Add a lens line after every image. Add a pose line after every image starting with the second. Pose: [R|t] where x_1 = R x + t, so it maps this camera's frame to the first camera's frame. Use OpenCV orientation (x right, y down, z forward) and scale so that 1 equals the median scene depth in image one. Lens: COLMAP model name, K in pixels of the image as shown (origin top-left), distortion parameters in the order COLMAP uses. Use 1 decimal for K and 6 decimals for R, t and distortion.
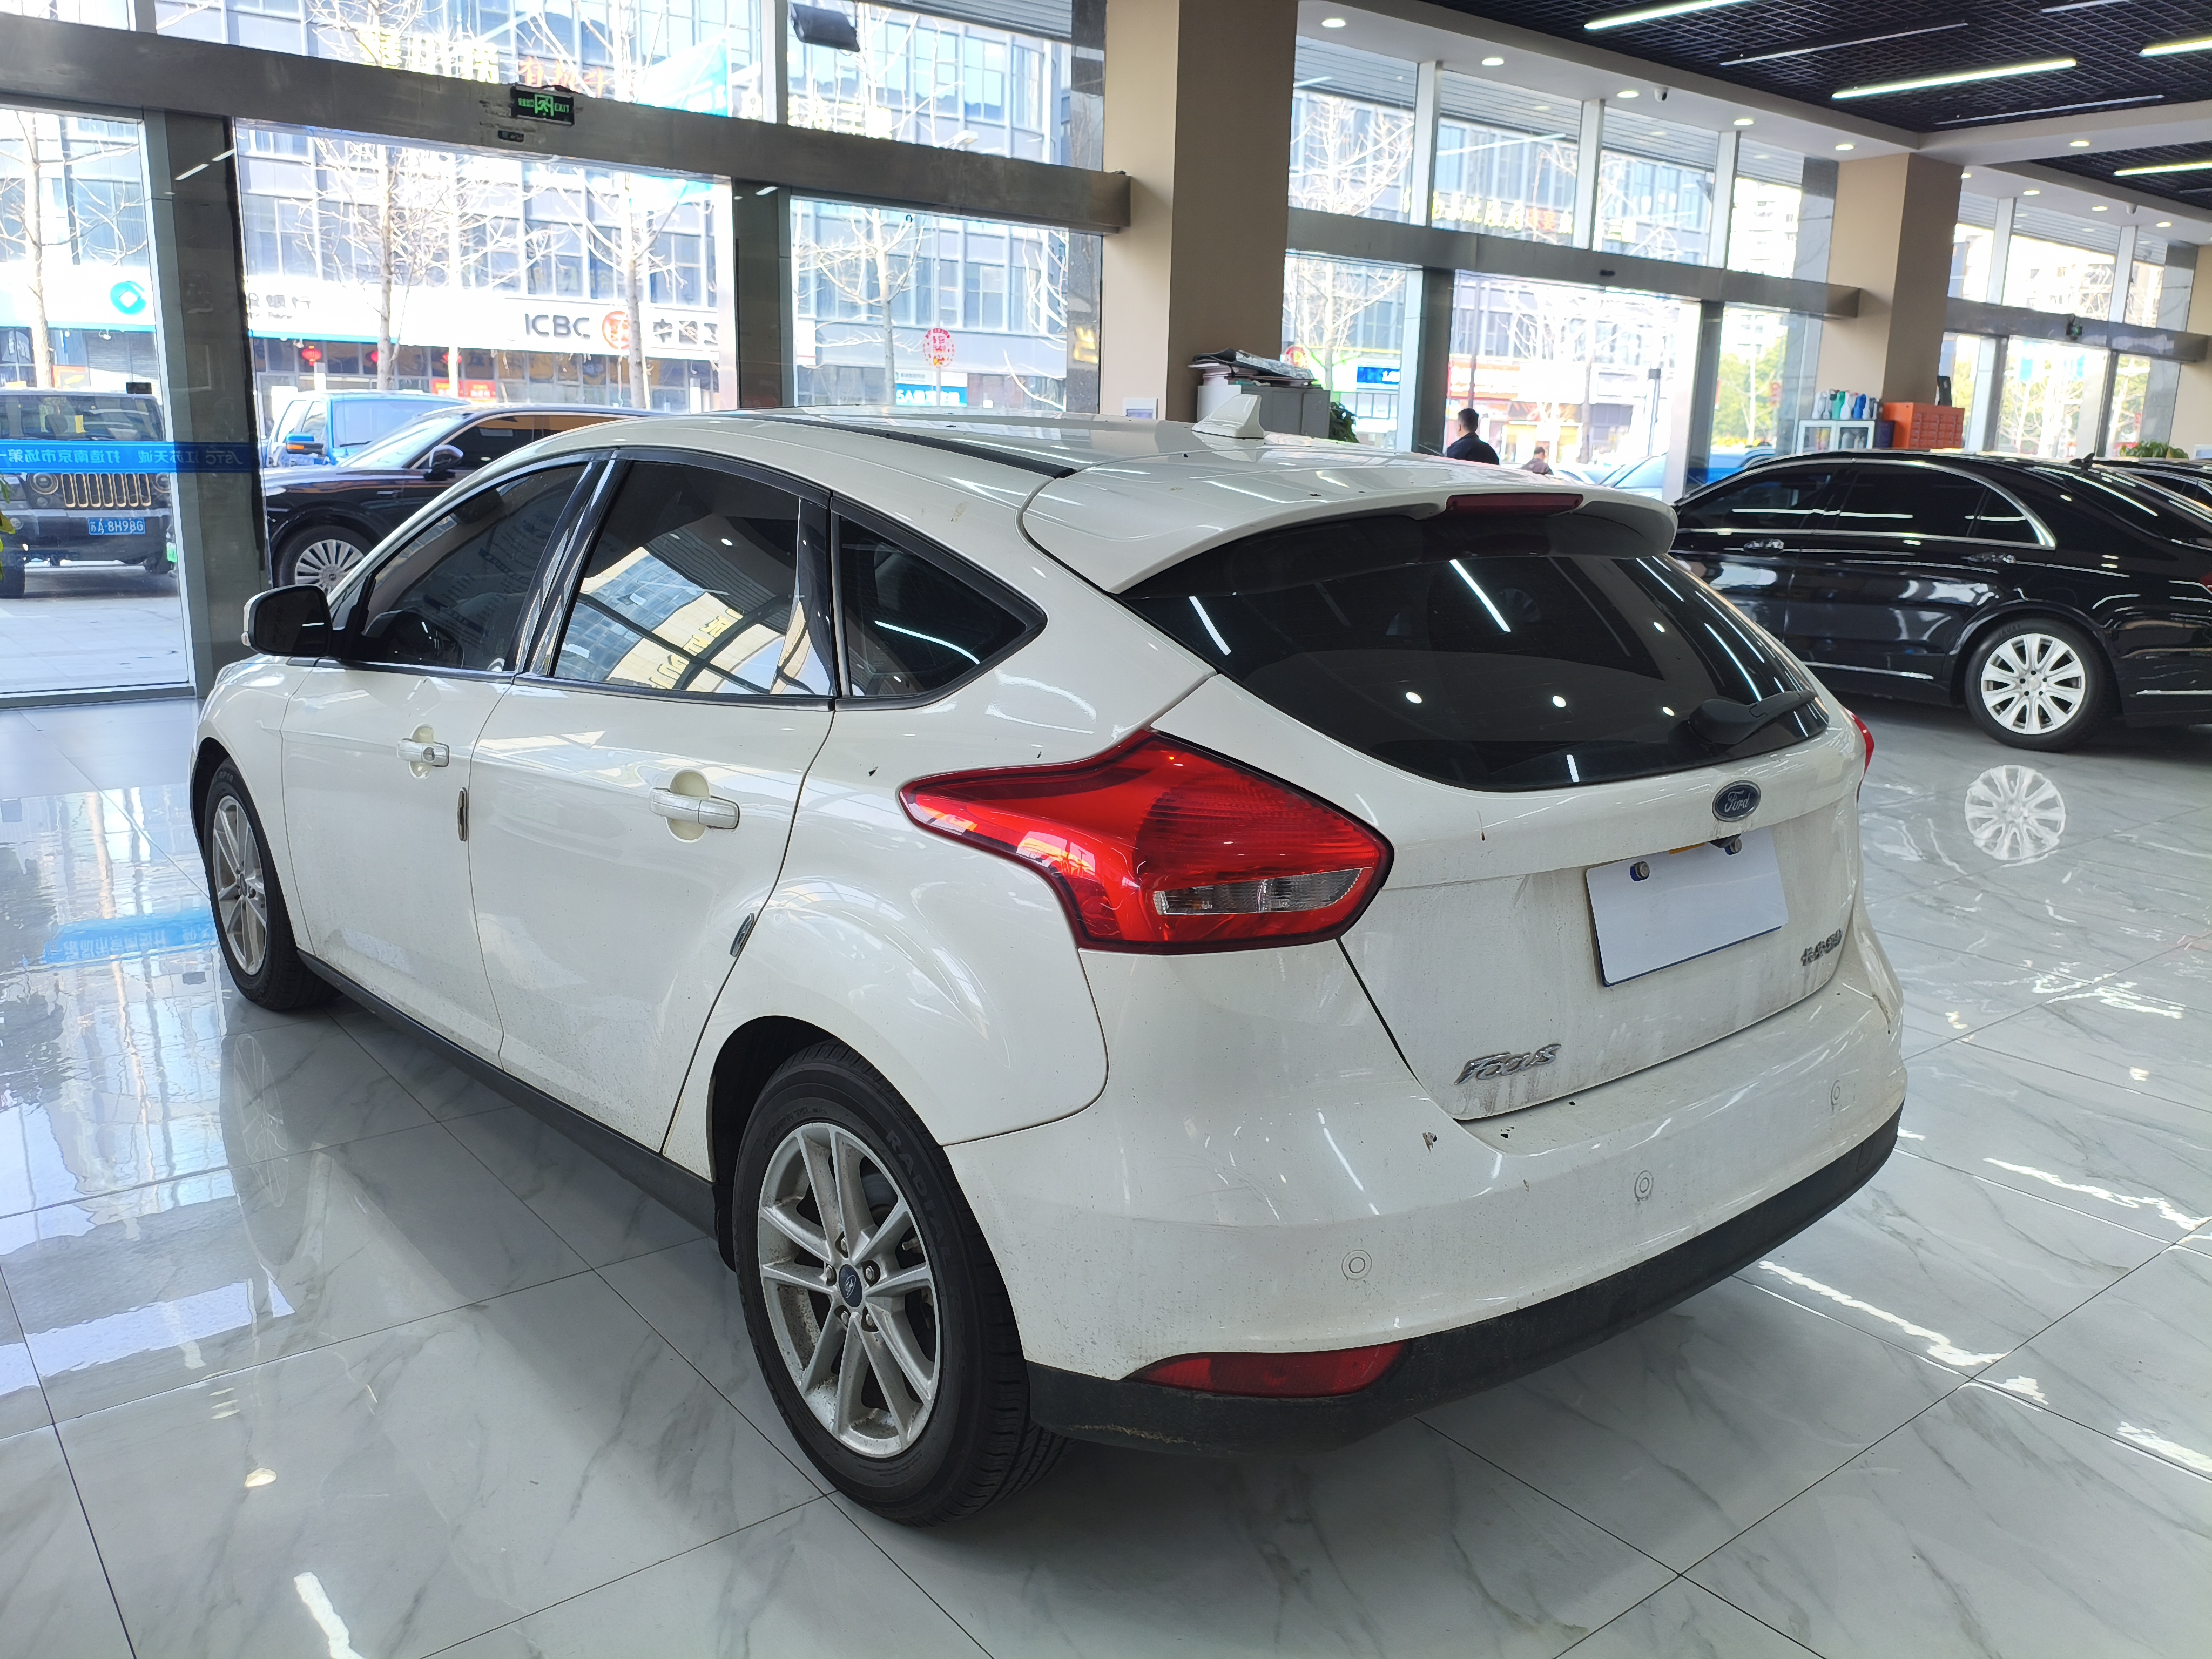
lens RADIAL K [[1708.9, 0, 1097.3], [0, 1708.9, 831.4], [0, 0, 1]] dist [0.000666, -0.022658]
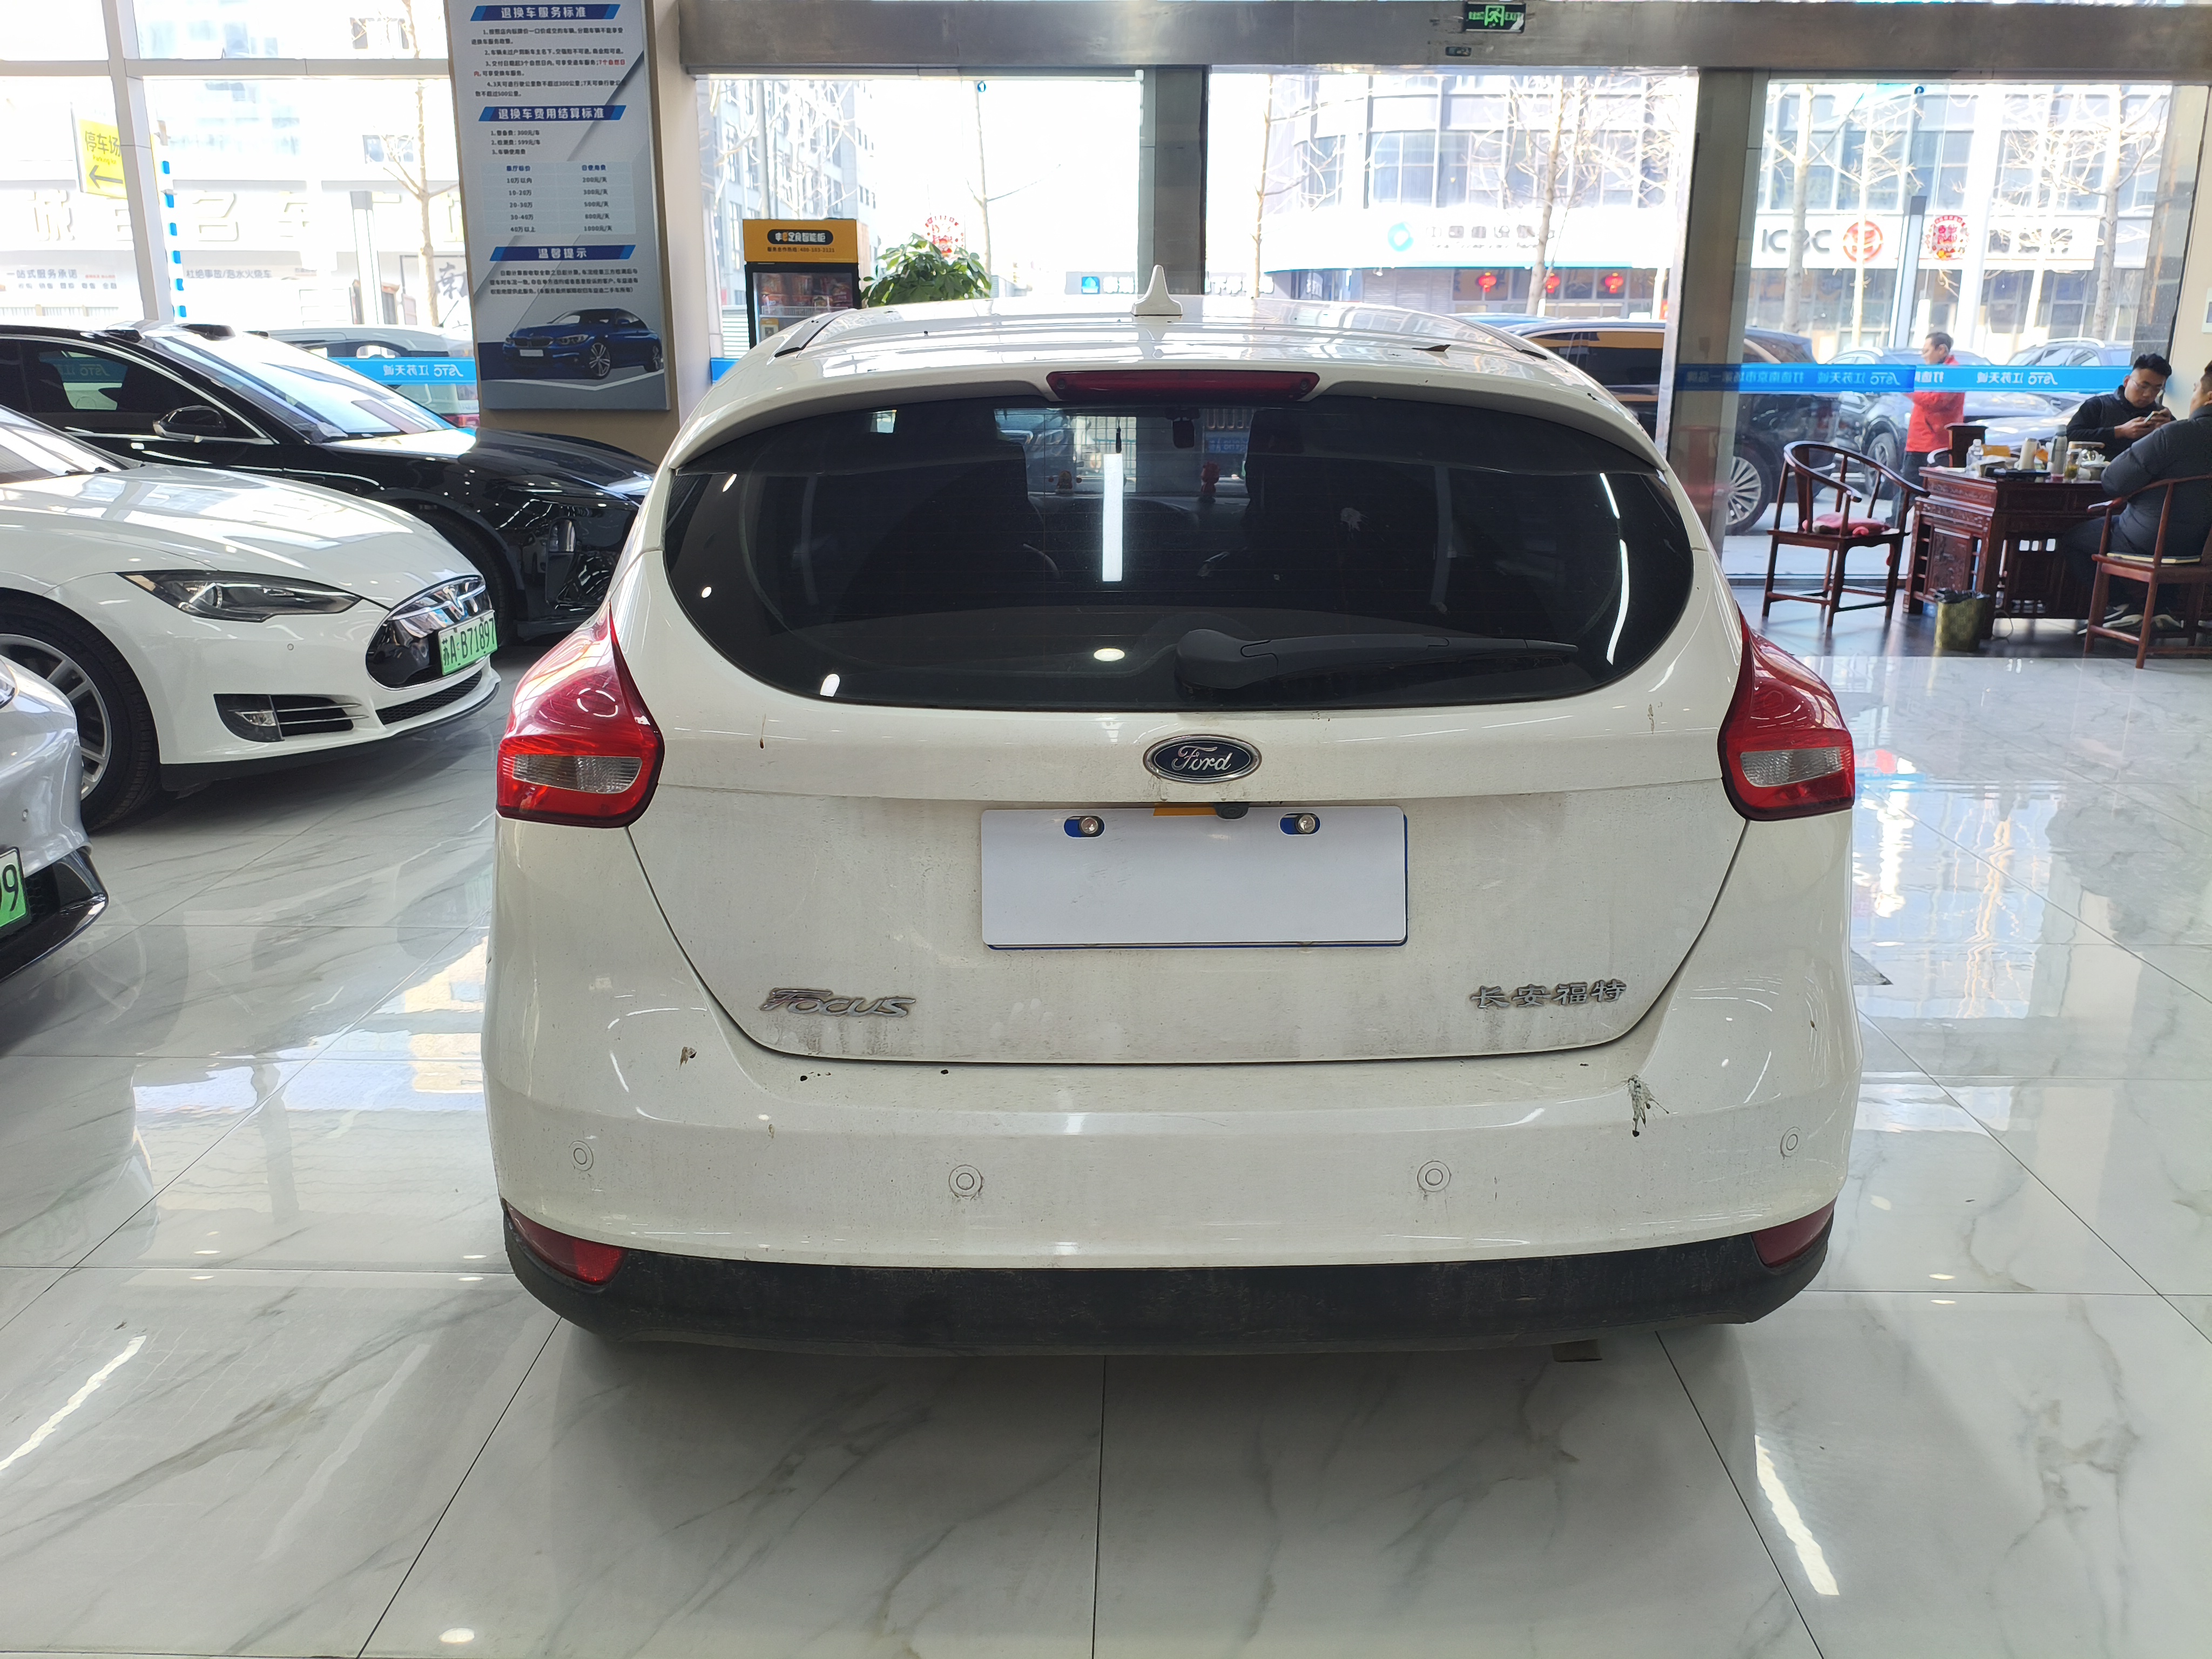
lens RADIAL K [[1708.9, 0, 1094.8], [0, 1708.9, 824.6], [0, 0, 1]] dist [0.000666, -0.022658]
pose [[0.771012, 0.149712, -0.618973, 0.751217], [-0.125353, 0.988636, 0.082979, -0.042253], [0.624362, 0.013612, 0.781017, 0.318684]]
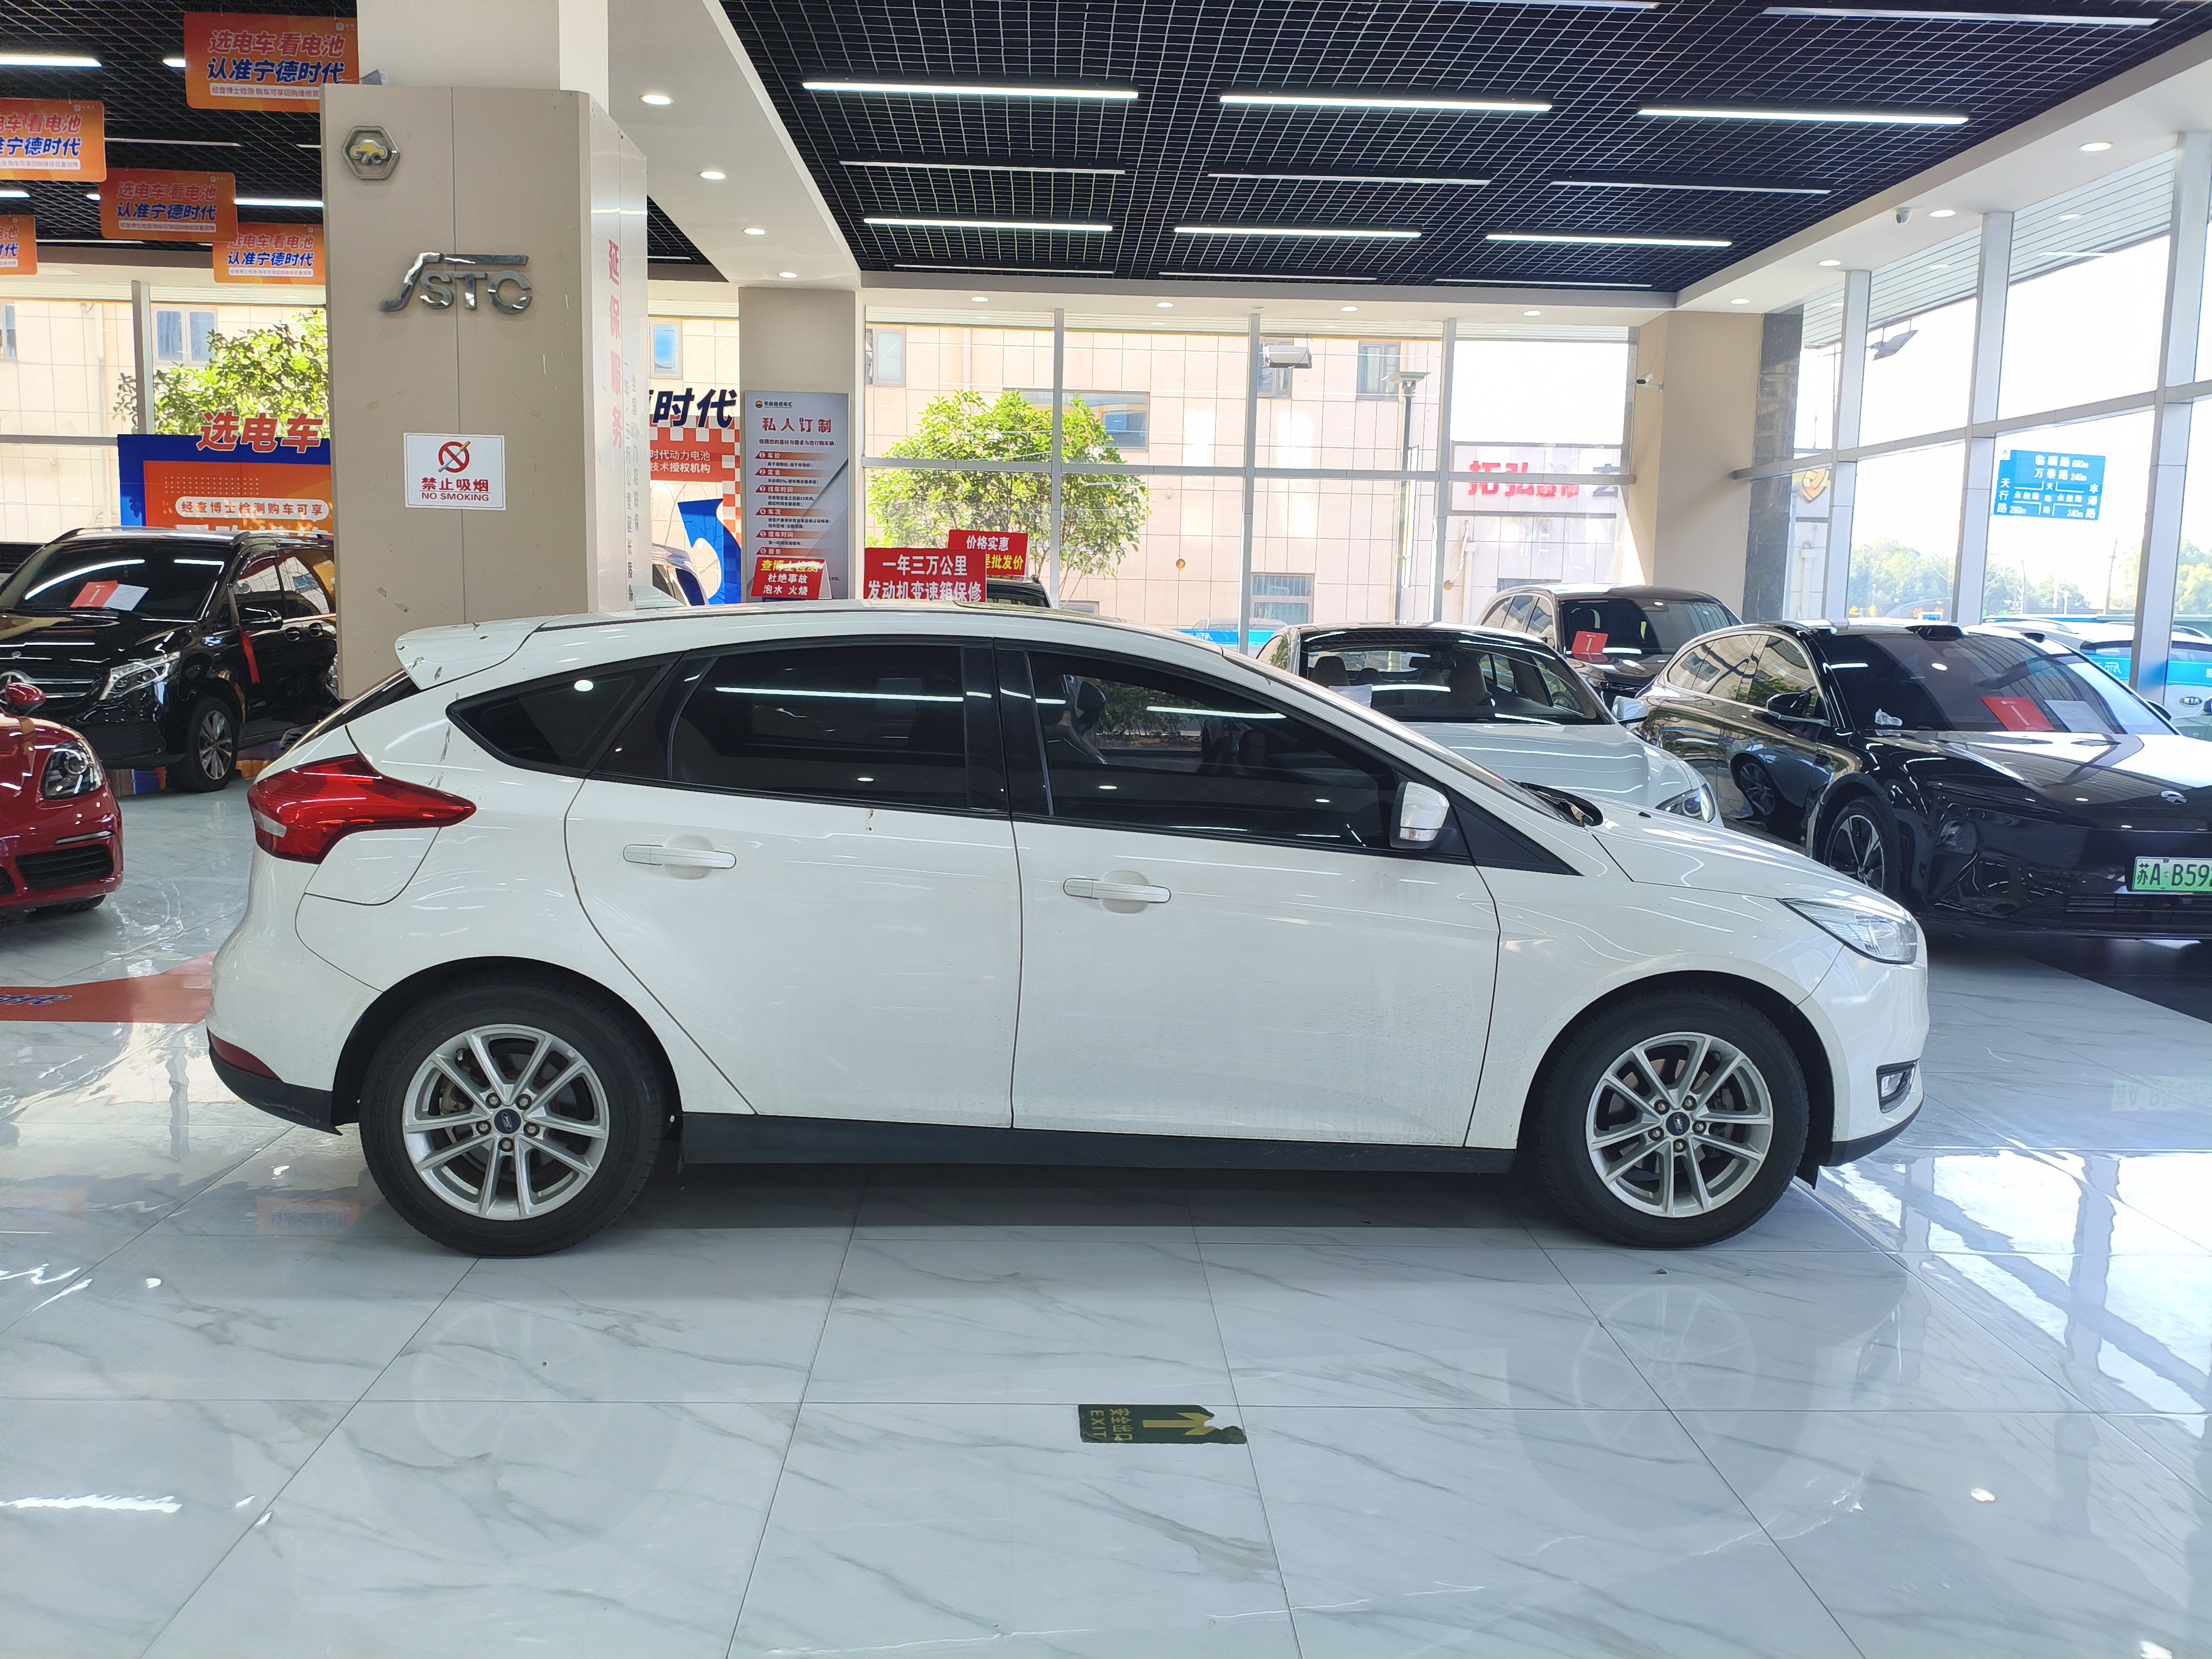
lens RADIAL K [[1708.9, 0, 1093.8], [0, 1708.9, 839.7], [0, 0, 1]] dist [0.000666, -0.022658]
pose [[-0.601507, 0.063515, -0.796338, 1.320286], [-0.211889, 0.948447, 0.235695, -0.572284], [0.770255, 0.310508, -0.557039, 2.649000]]
